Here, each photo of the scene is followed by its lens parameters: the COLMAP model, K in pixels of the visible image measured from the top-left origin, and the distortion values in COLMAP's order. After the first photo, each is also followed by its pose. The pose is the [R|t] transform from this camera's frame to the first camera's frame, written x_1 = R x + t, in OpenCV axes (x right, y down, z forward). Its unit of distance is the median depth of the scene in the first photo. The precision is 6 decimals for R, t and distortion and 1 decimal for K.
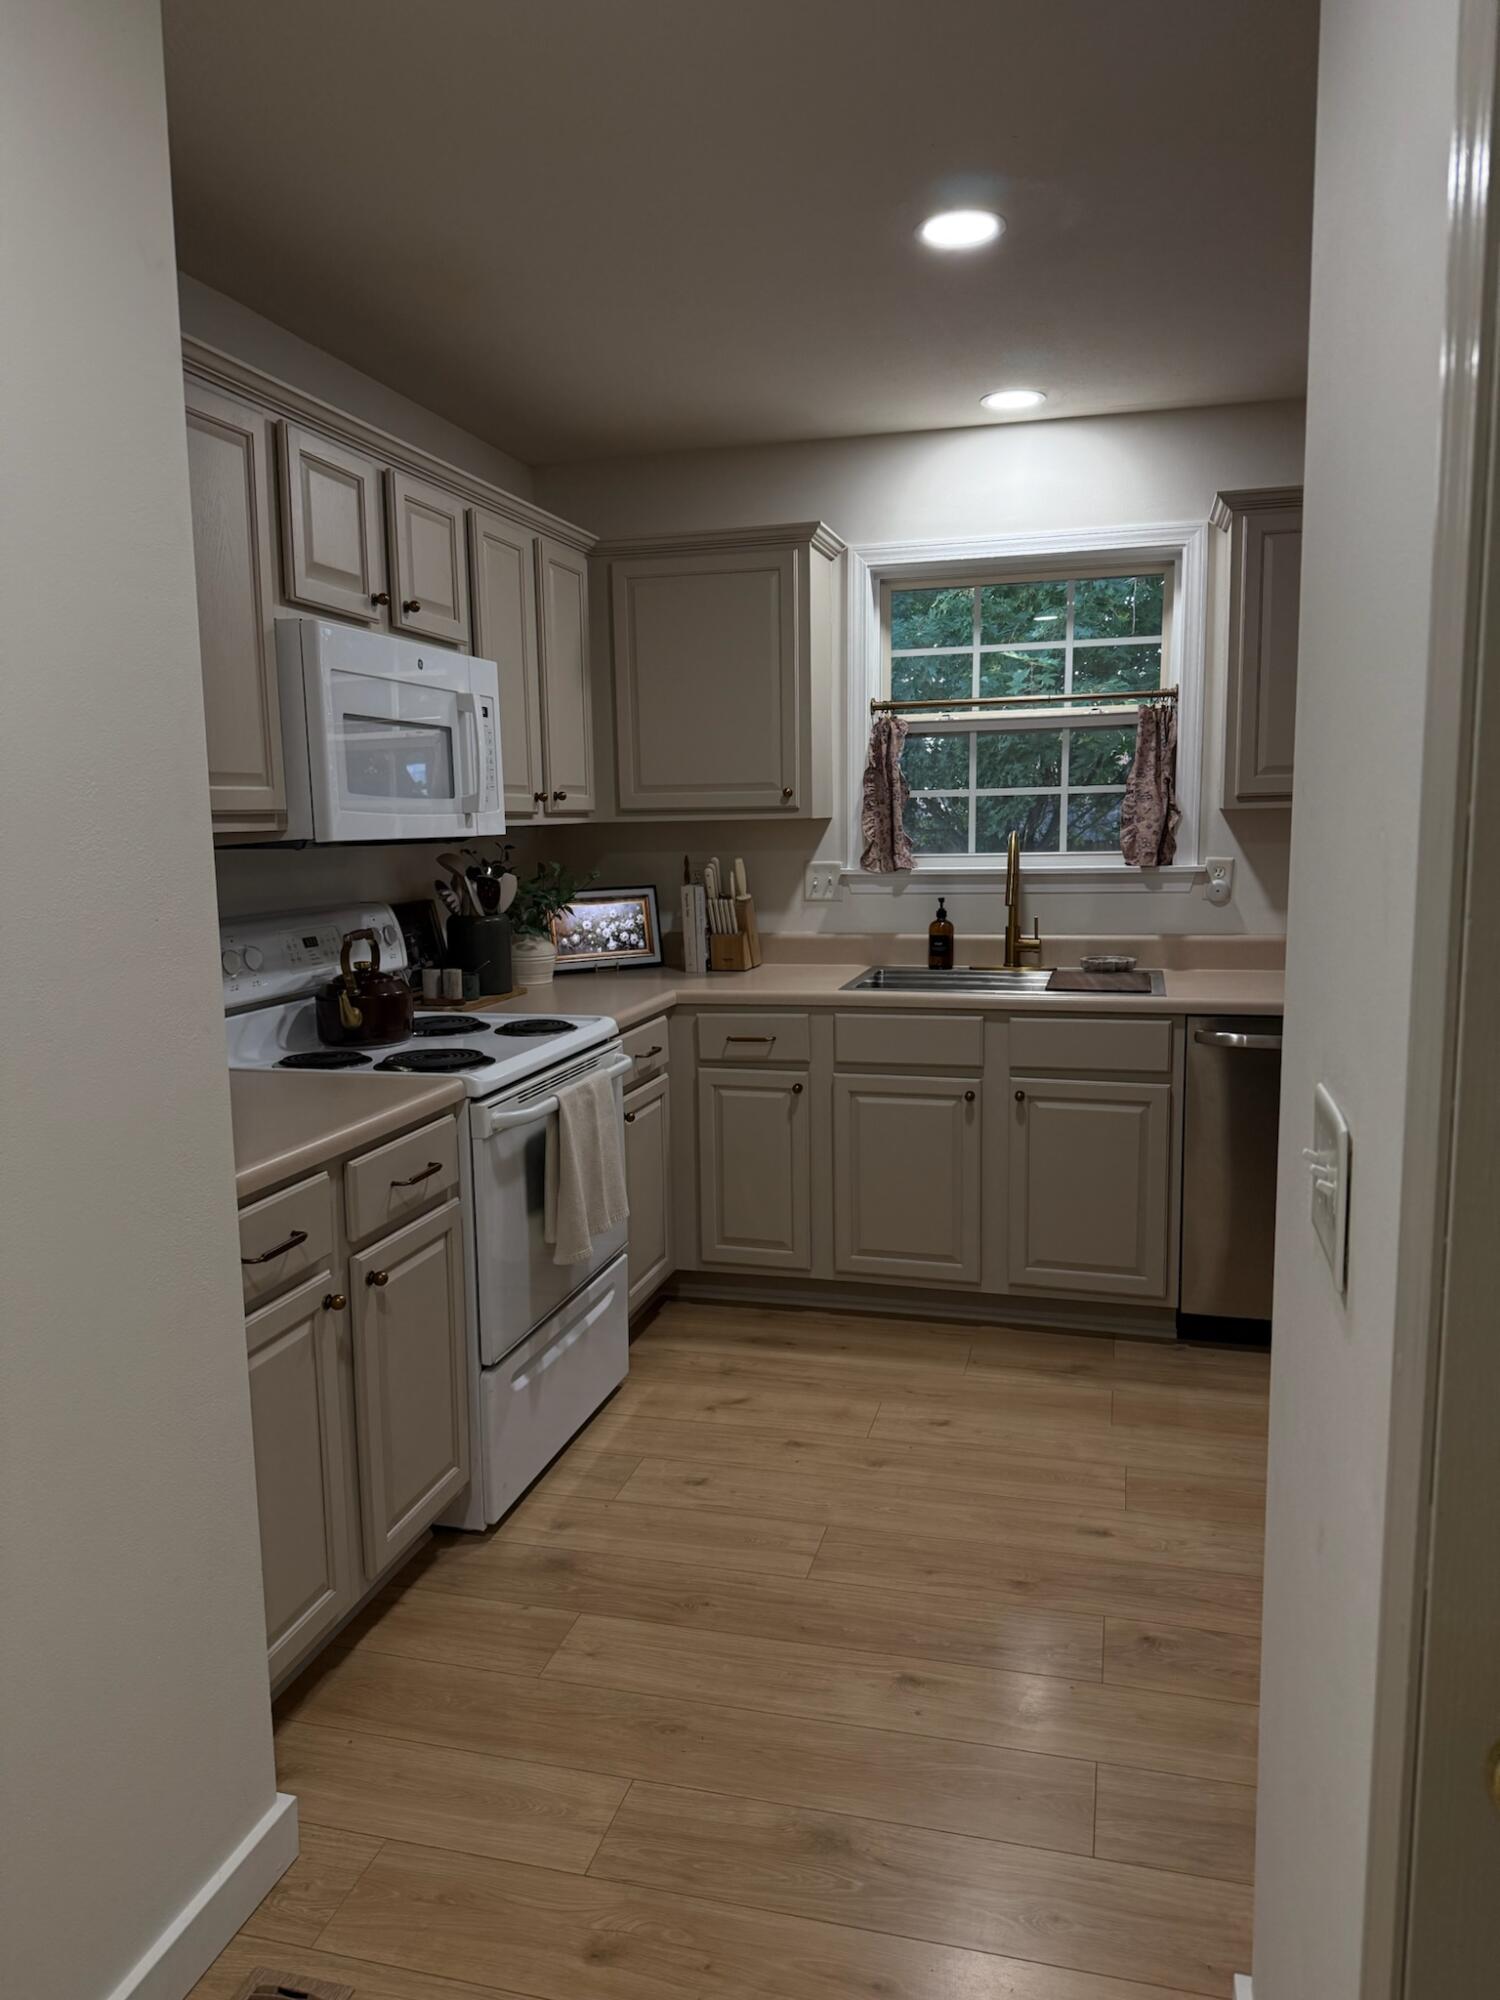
lens RADIAL K [[1405.3, 0, 748.3], [0, 1405.3, 998.2], [0, 0, 1]] dist [0.008834, -0.002652]
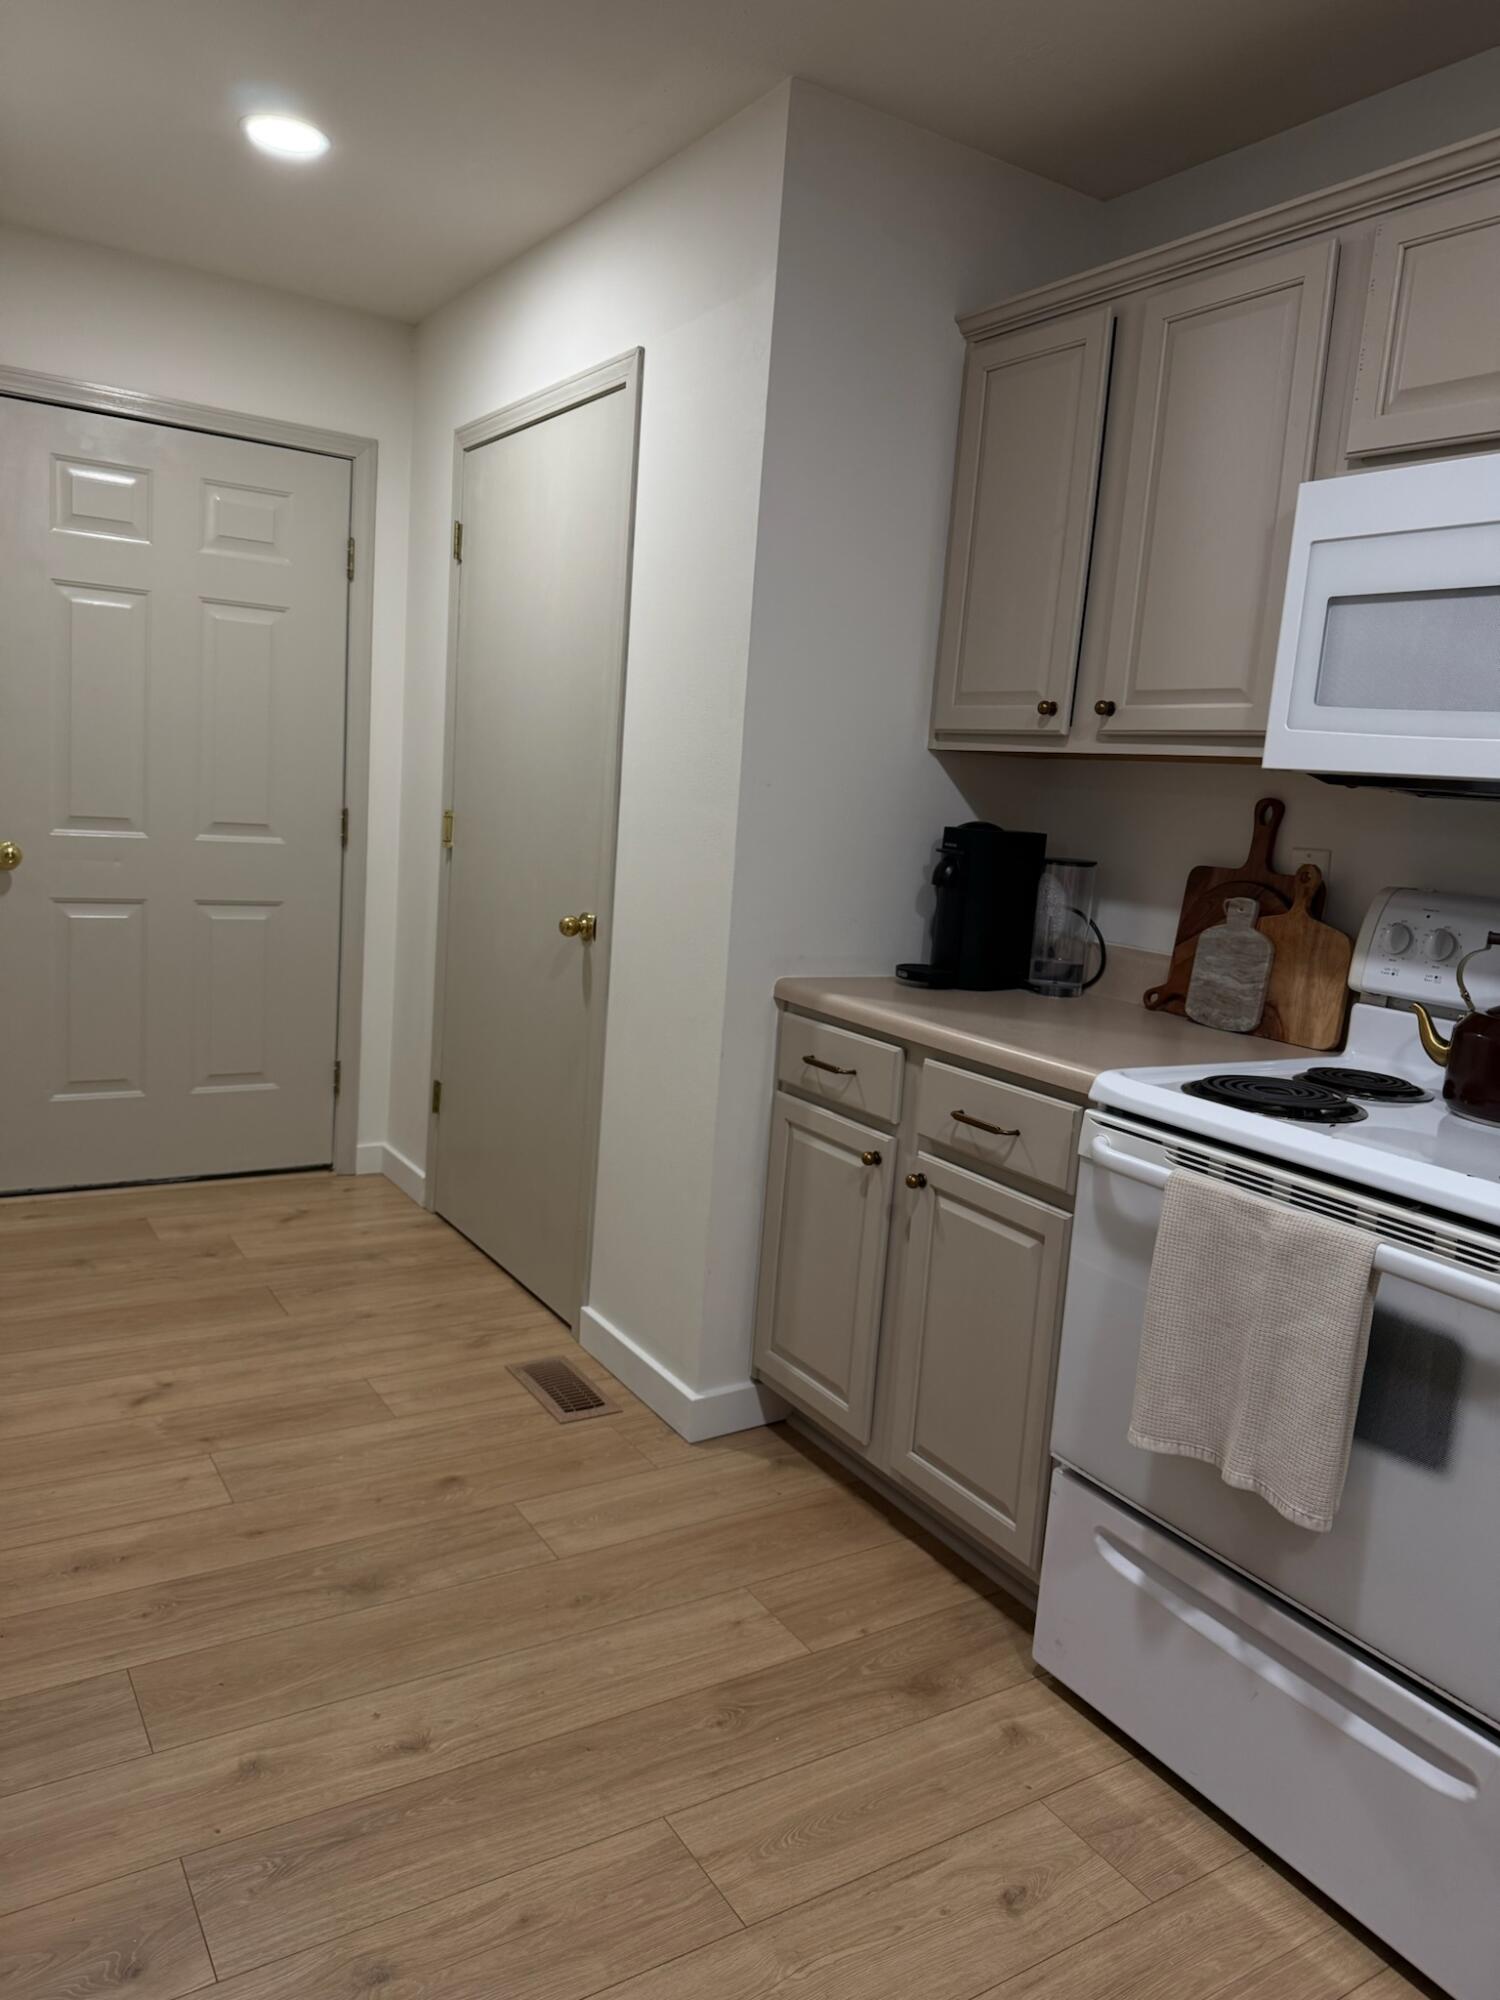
lens RADIAL K [[1423.7, 0, 760.5], [0, 1423.7, 995.0], [0, 0, 1]] dist [0.032386, -0.065944]
pose [[-0.673580, 0.074592, -0.735341, 0.454526], [-0.169208, 0.952910, 0.251658, -0.135946], [0.719485, 0.293937, -0.629239, 1.265223]]
